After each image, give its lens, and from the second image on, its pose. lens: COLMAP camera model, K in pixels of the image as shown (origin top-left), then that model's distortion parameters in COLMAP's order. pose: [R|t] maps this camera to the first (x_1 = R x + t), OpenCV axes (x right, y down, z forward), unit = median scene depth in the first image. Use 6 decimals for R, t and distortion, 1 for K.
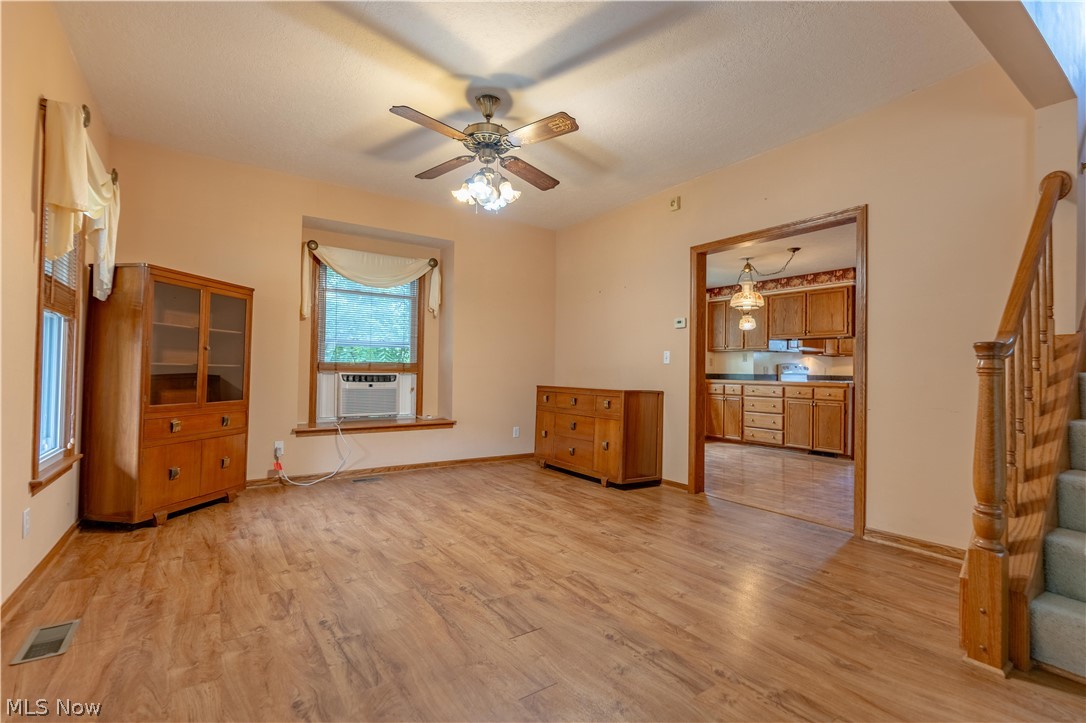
lens RADIAL K [[491.4, 0, 559.8], [0, 491.4, 360.2], [0, 0, 1]] dist [-0.002796, 0.000004]
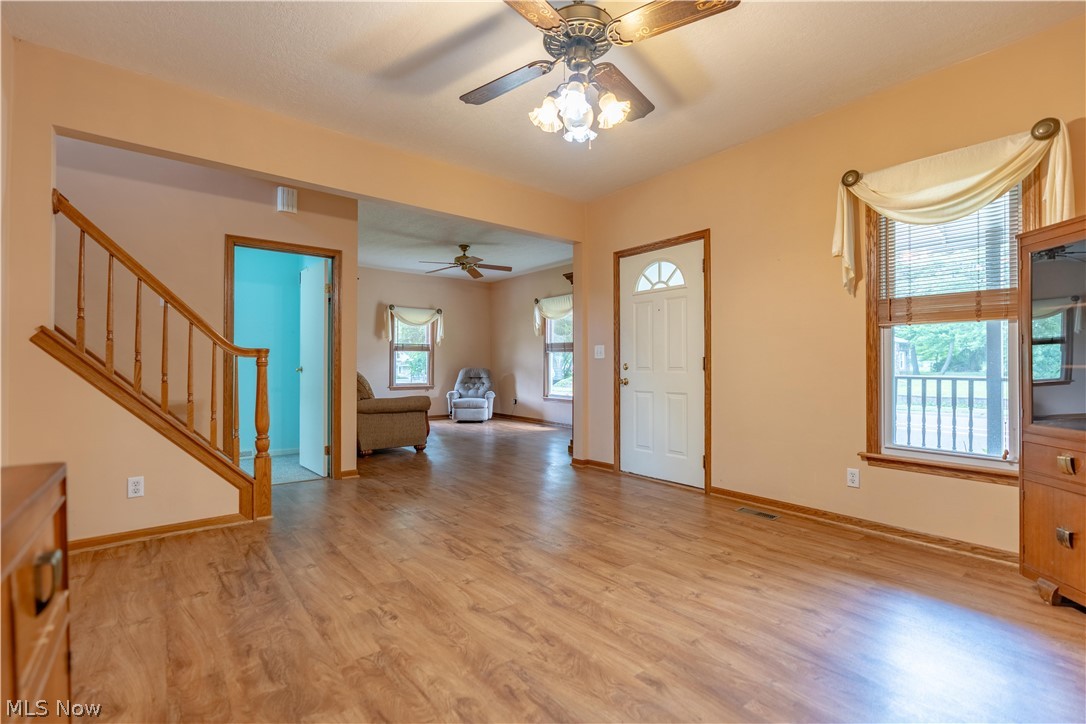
lens RADIAL K [[492.6, 0, 543.0], [0, 492.6, 362.0], [0, 0, 1]] dist [-0.004504, -0.000080]
pose [[-0.999280, -0.016322, -0.034245, -0.079382], [-0.015255, 0.999397, -0.031187, 0.032918], [0.034733, -0.030642, -0.998927, 1.664151]]
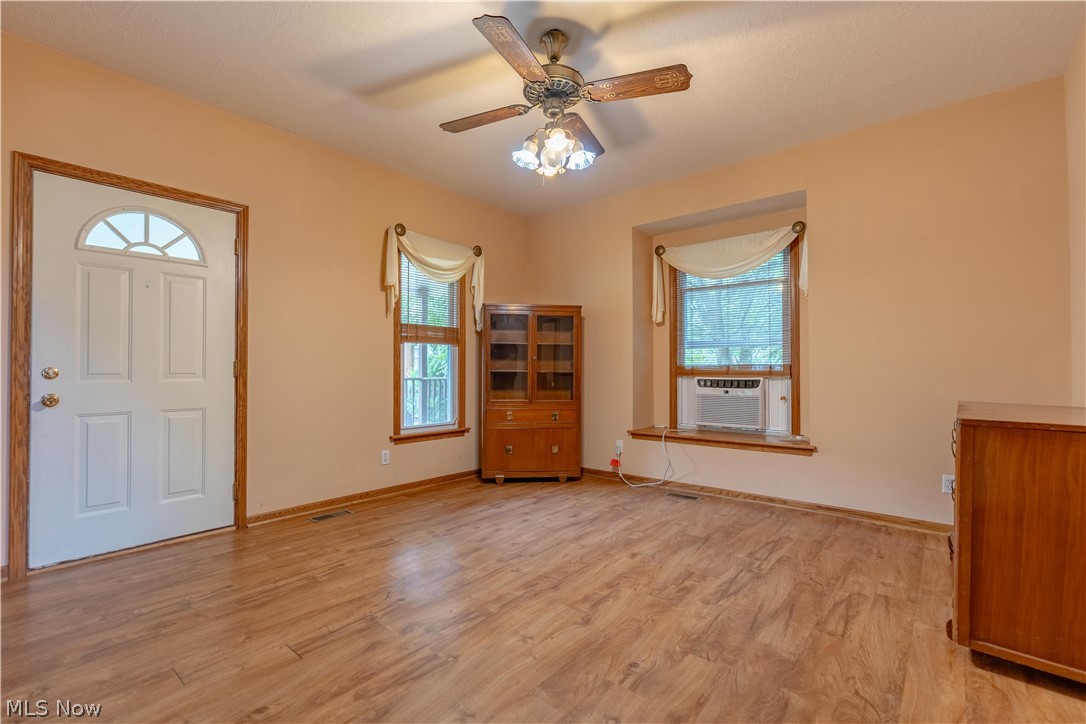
lens RADIAL K [[492.6, 0, 543.0], [0, 492.6, 362.0], [0, 0, 1]] dist [-0.004504, -0.000080]
pose [[0.248427, -0.030955, -0.968156, 0.613897], [0.025882, 0.999345, -0.025311, 0.019987], [0.968305, -0.018770, 0.249066, 0.768722]]
